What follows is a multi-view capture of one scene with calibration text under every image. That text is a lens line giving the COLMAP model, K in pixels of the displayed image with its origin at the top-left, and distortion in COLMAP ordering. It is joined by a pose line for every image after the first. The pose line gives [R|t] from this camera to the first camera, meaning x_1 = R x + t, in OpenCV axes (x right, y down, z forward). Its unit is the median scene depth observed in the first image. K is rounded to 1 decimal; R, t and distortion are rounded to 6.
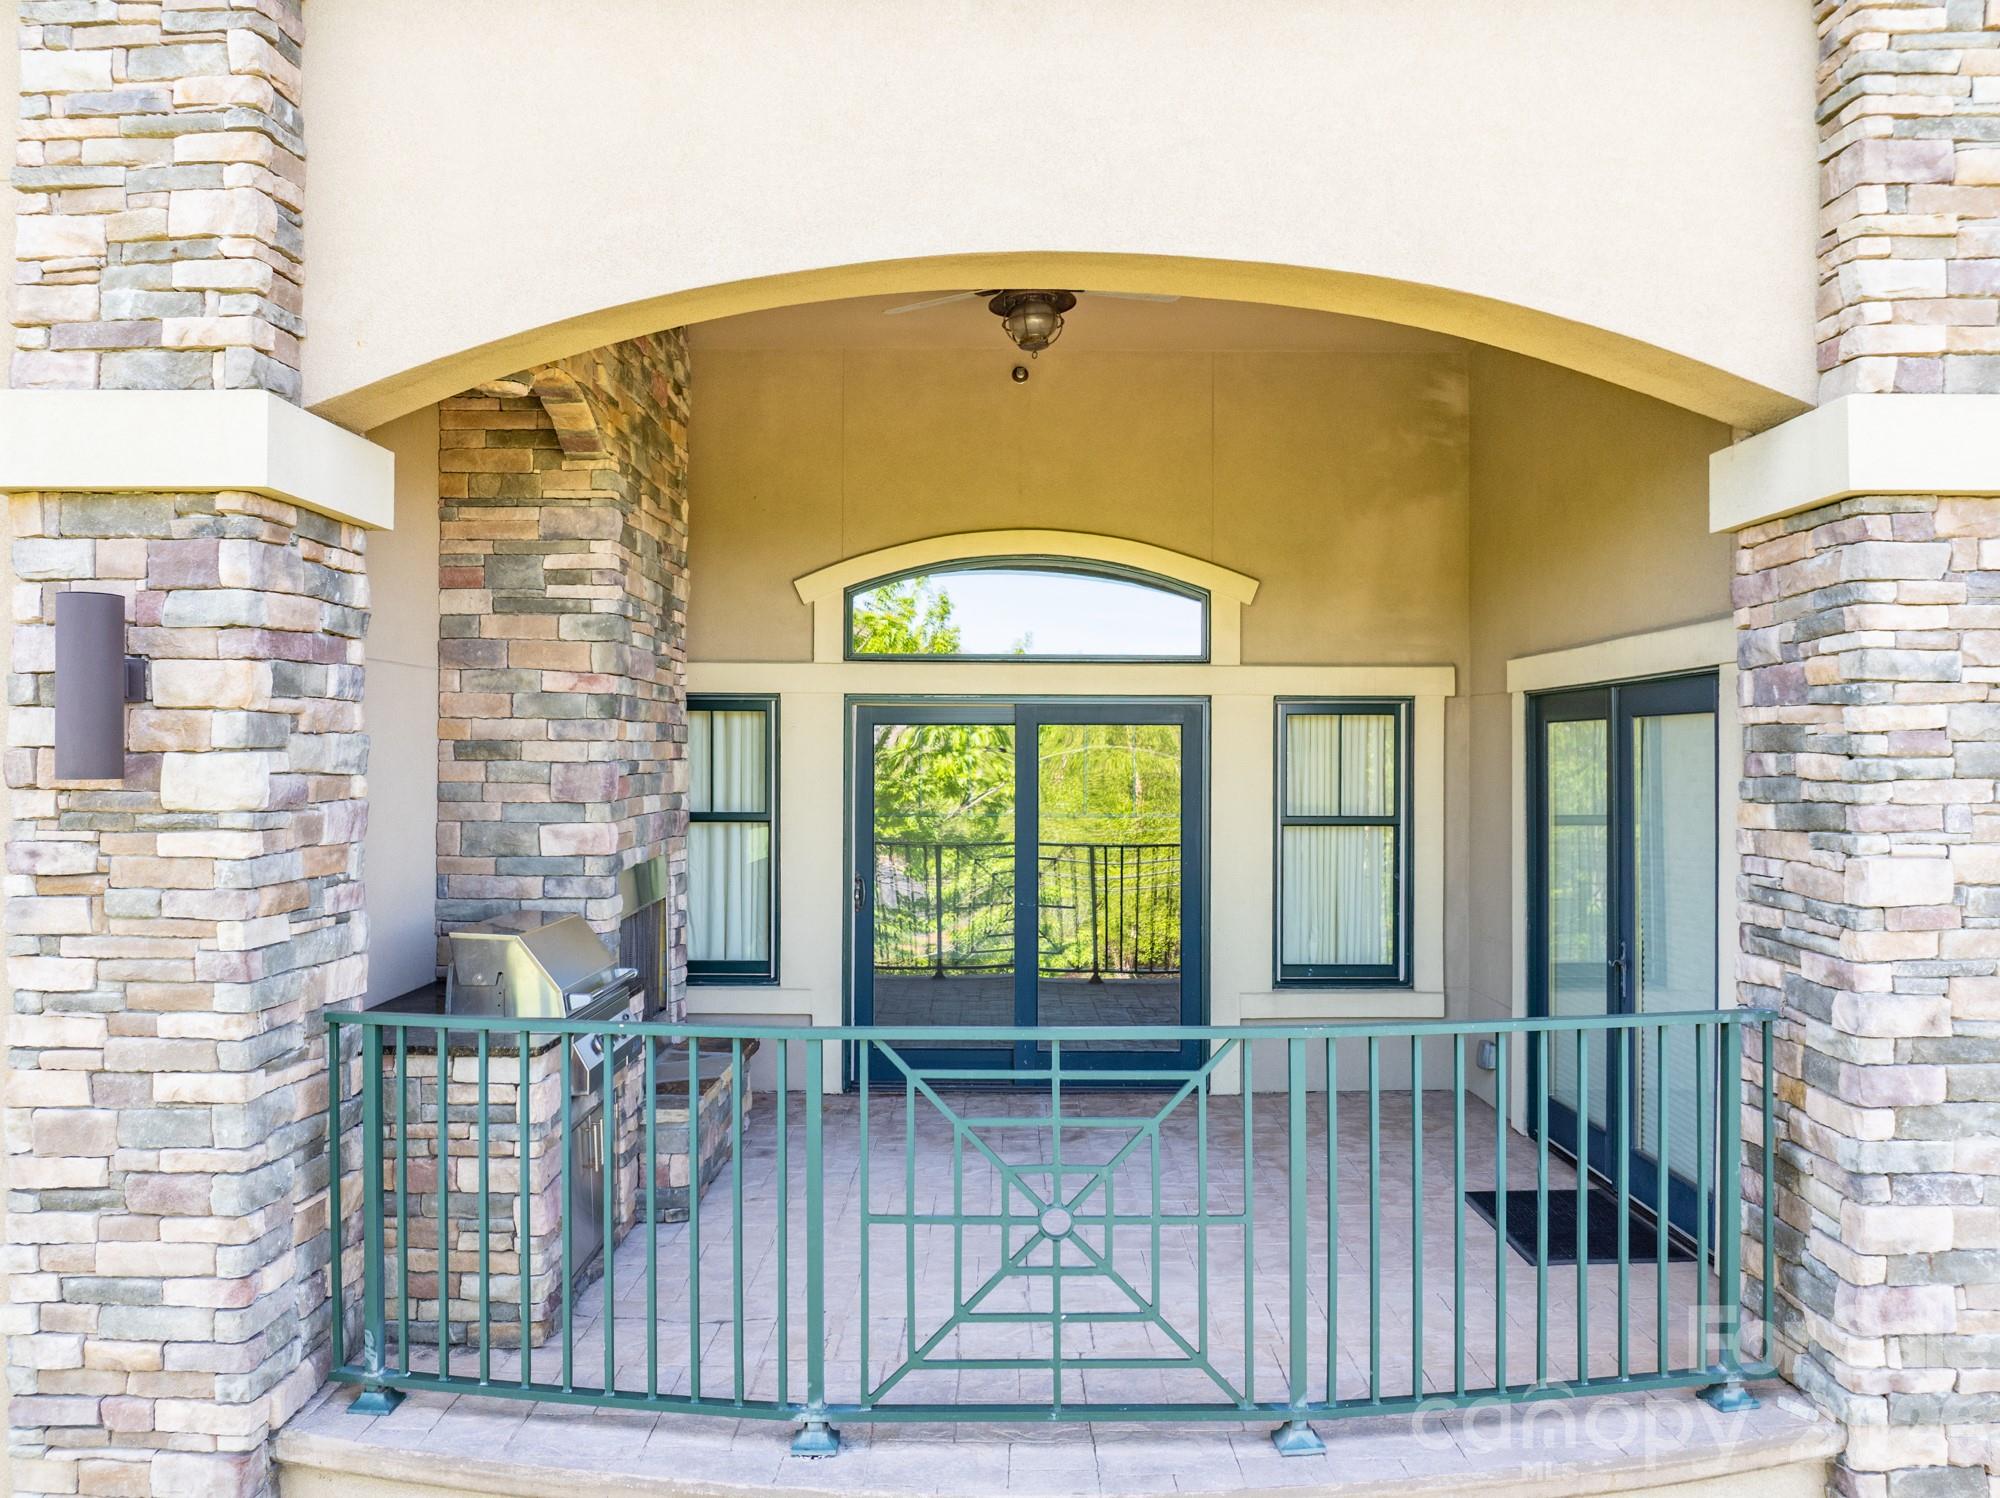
lens RADIAL K [[1425.1, 0, 907.7], [0, 1425.1, 758.5], [0, 0, 1]] dist [-0.019498, -0.001890]
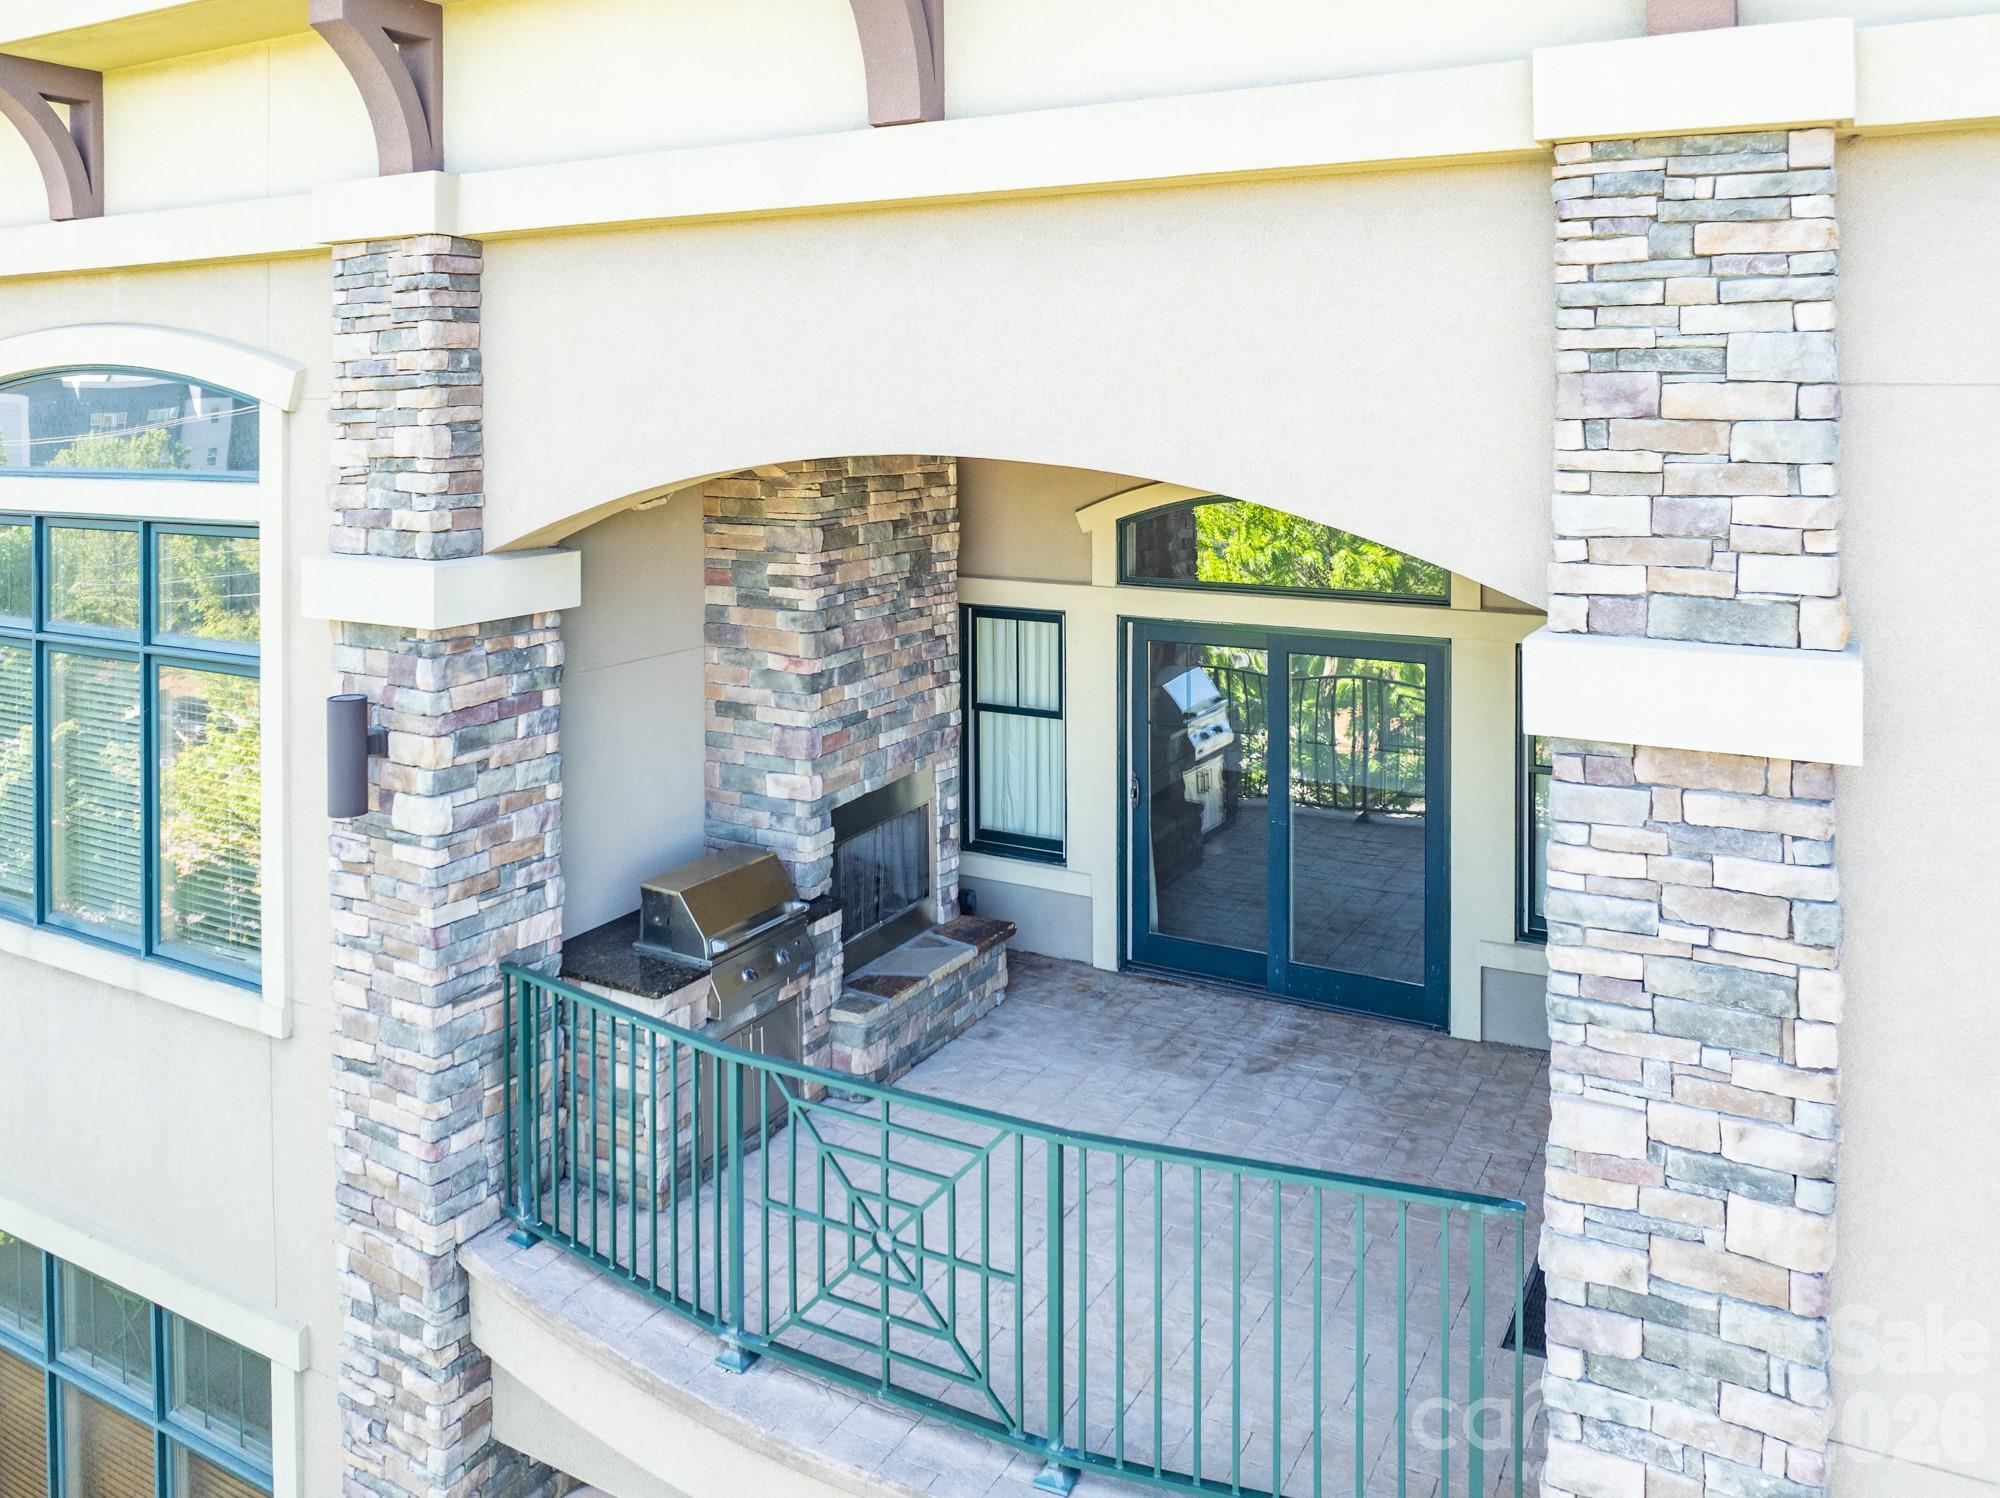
lens RADIAL K [[1434.1, 0, 1000.6], [0, 1434.1, 405.9], [0, 0, 1]] dist [-0.005399, -0.012613]
pose [[0.887496, -0.010813, -0.460689, 0.783163], [0.011684, 0.999931, -0.000961, -0.414753], [0.460667, -0.004529, 0.887561, -0.082295]]
